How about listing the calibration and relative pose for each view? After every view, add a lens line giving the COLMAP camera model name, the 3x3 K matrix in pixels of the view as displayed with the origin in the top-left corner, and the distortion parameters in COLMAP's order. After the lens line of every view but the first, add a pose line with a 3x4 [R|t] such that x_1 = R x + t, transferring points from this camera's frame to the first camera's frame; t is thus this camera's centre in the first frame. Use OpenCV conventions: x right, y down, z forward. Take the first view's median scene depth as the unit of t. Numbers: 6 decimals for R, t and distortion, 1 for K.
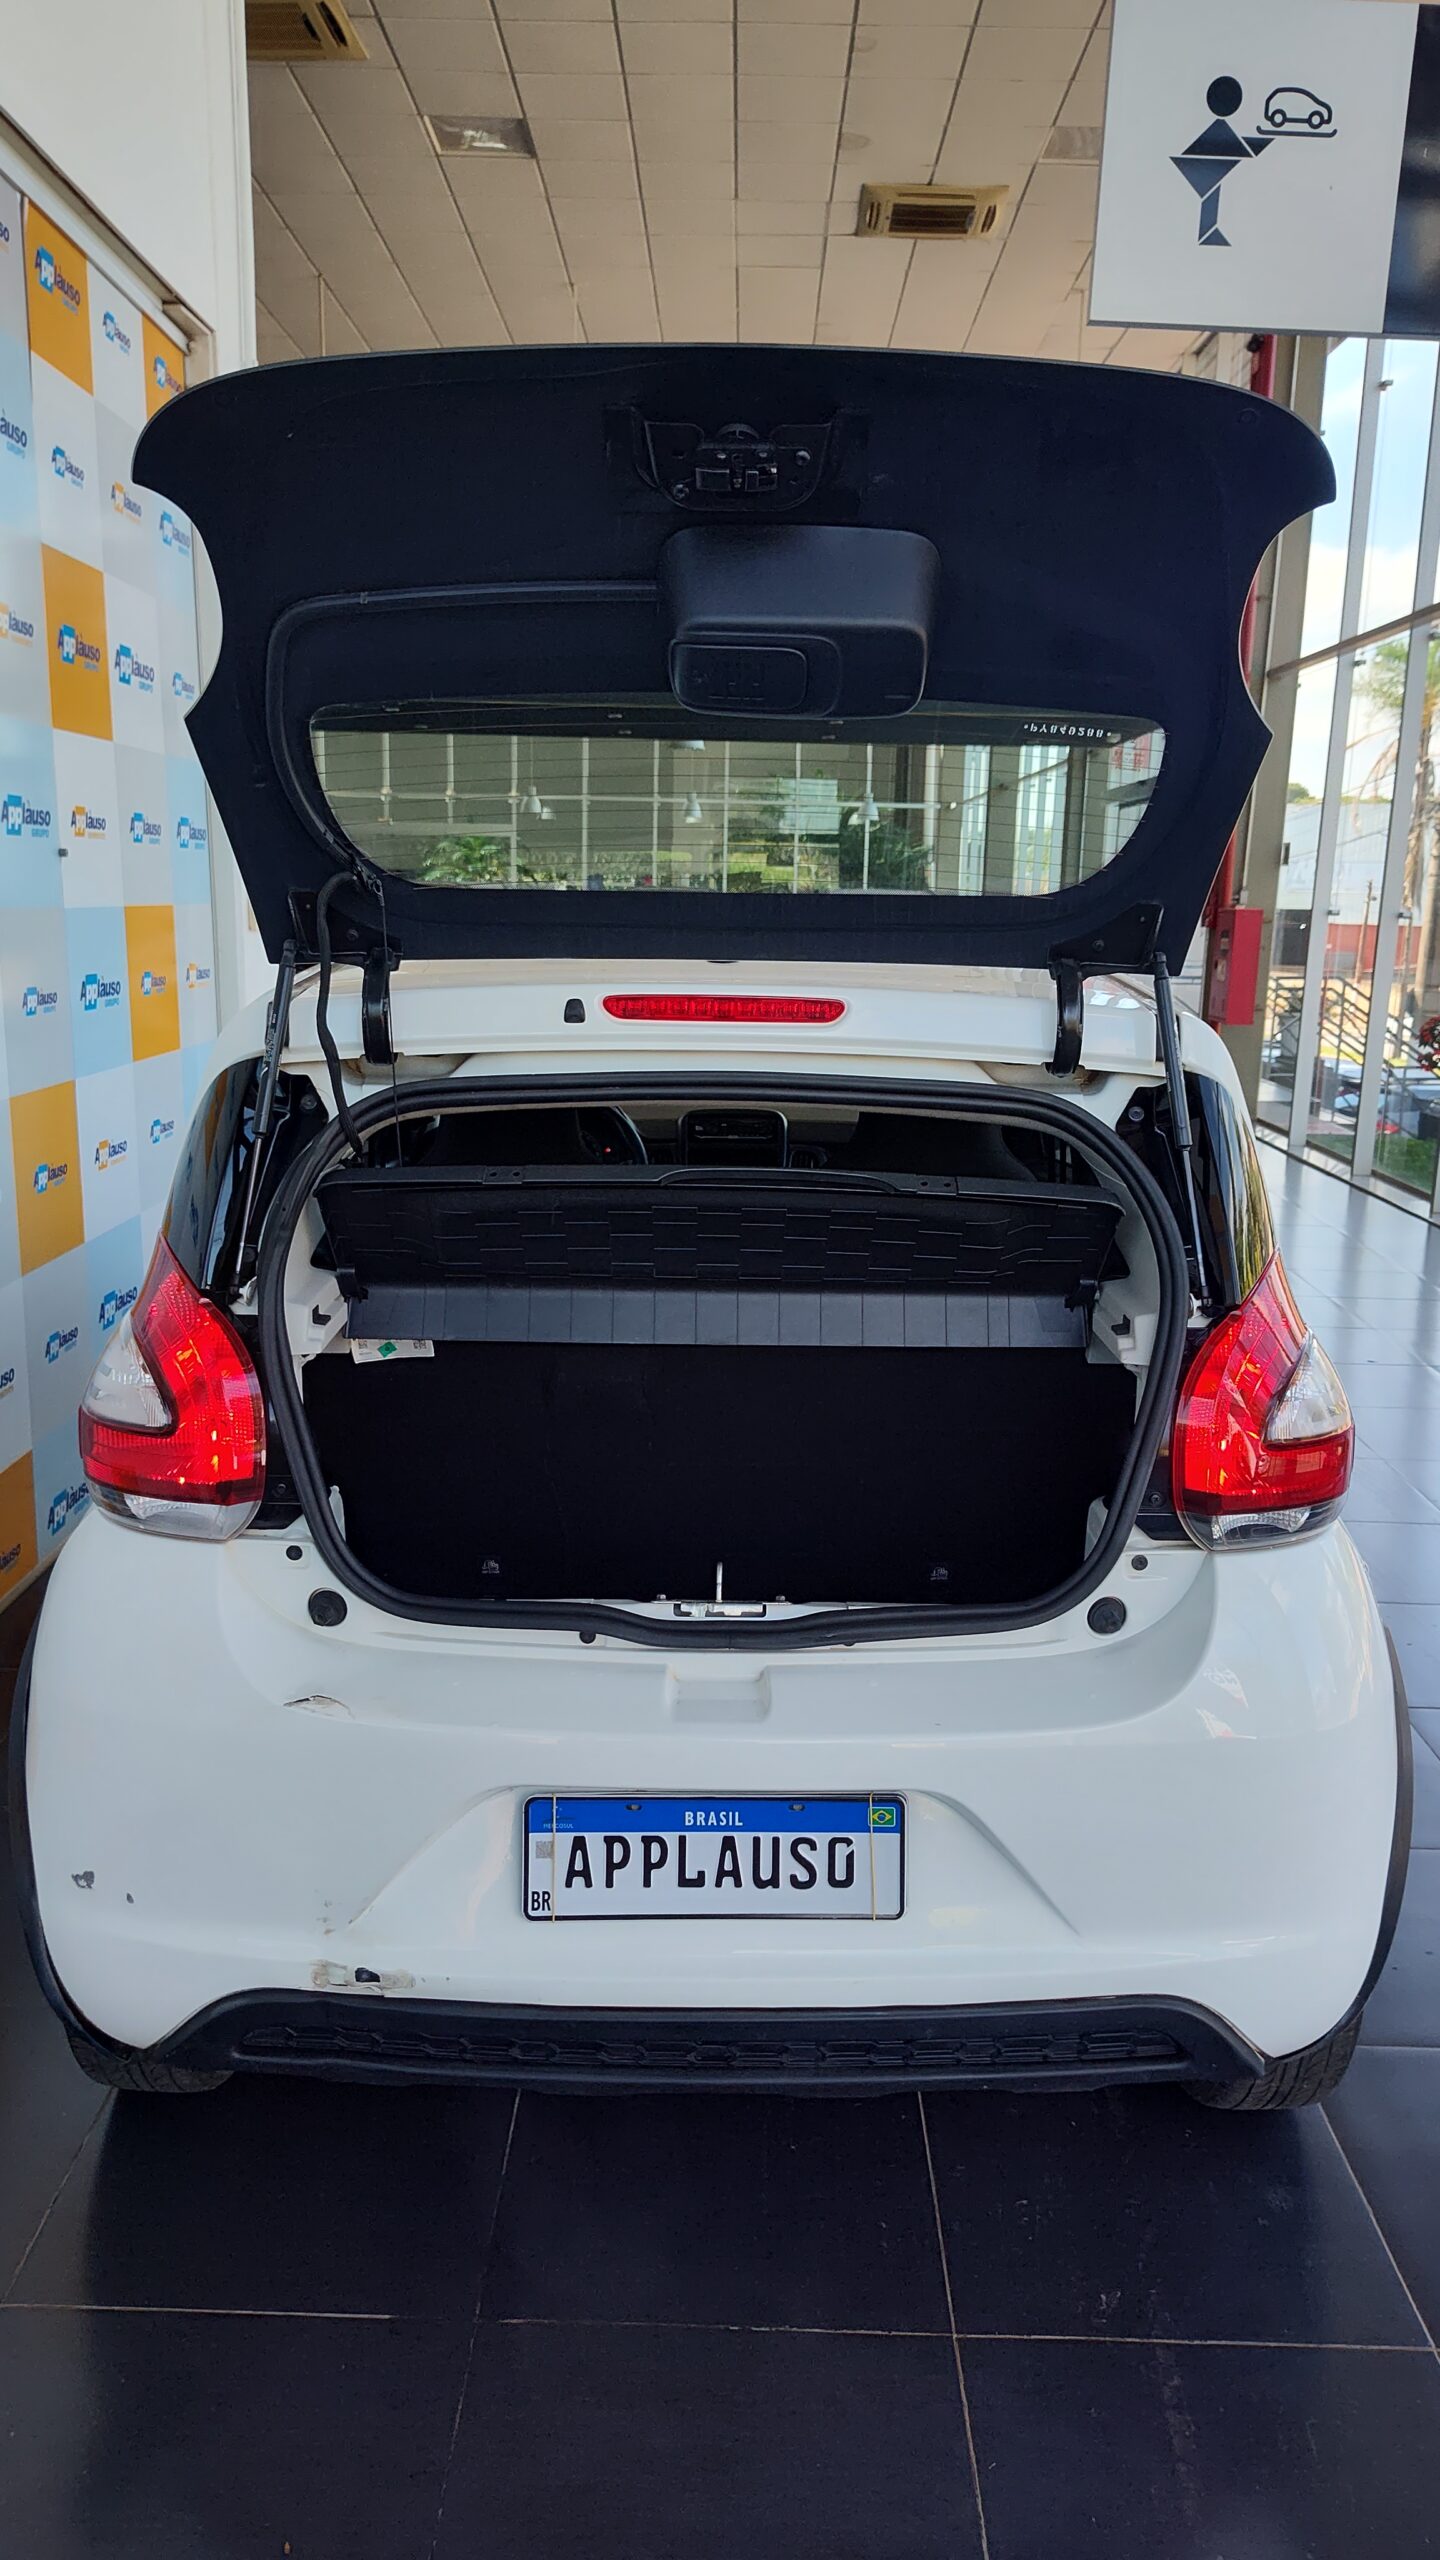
lens RADIAL K [[1761.9, 0, 717.8], [0, 1761.9, 1233.2], [0, 0, 1]] dist [0.037789, -0.000672]
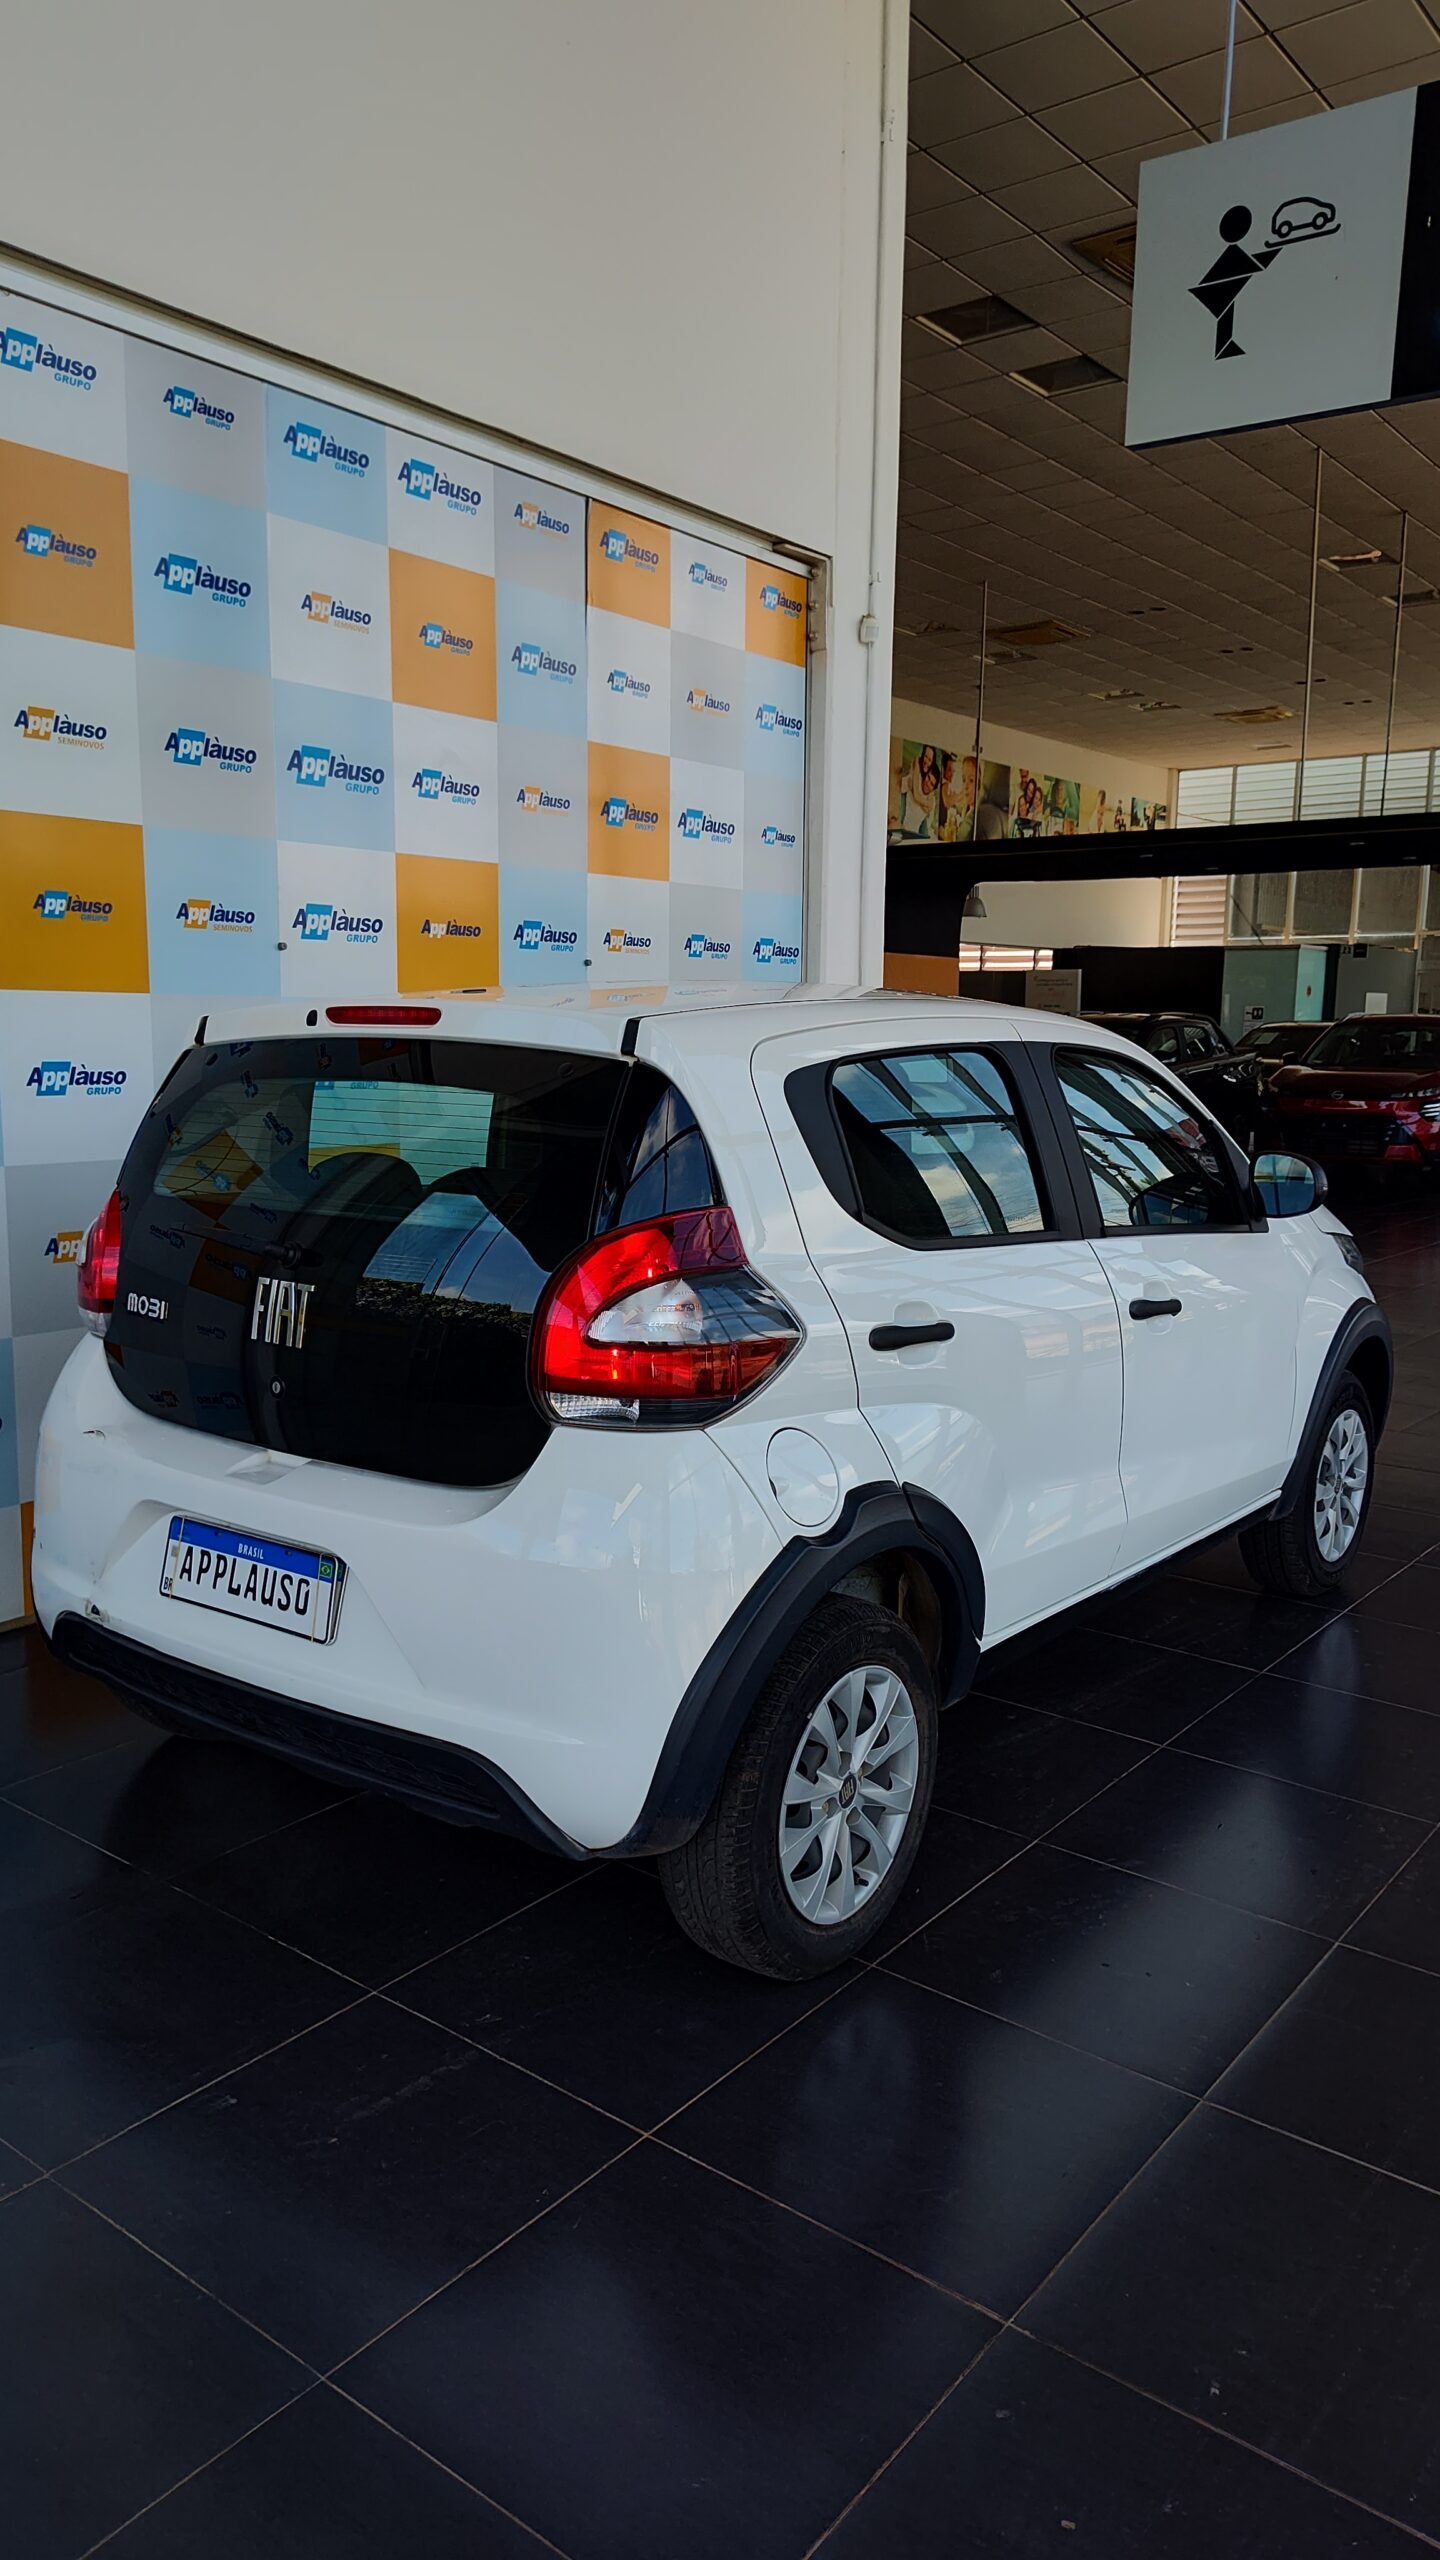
lens RADIAL K [[1761.9, 0, 717.8], [0, 1761.9, 1233.2], [0, 0, 1]] dist [0.037789, -0.000672]
pose [[0.792905, 0.062115, -0.606171, 1.098135], [-0.114146, 0.992322, -0.047625, 0.086841], [0.598559, 0.106954, 0.793907, 0.031806]]
